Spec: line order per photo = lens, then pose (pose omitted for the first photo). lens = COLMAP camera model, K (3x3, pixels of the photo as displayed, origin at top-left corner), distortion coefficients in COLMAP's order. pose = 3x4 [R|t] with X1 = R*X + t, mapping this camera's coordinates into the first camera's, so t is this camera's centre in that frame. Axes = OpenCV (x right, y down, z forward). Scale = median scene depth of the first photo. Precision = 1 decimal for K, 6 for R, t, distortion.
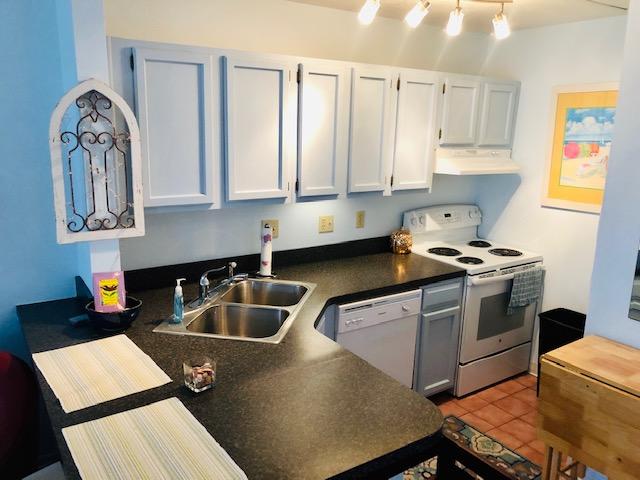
lens RADIAL K [[536.9, 0, 320.0], [0, 536.9, 240.0], [0, 0, 1]] dist [0.007612, 0.002922]
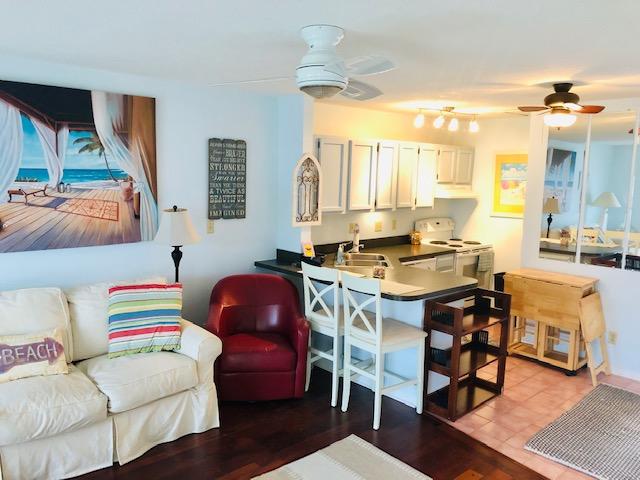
lens RADIAL K [[526.7, 0, 320.0], [0, 526.7, 240.0], [0, 0, 1]] dist [0.005958, 0.002667]
pose [[0.990722, -0.020104, 0.134410, -0.421463], [0.030397, 0.996722, -0.074974, 0.141367], [-0.132462, 0.078364, 0.988086, -0.711405]]
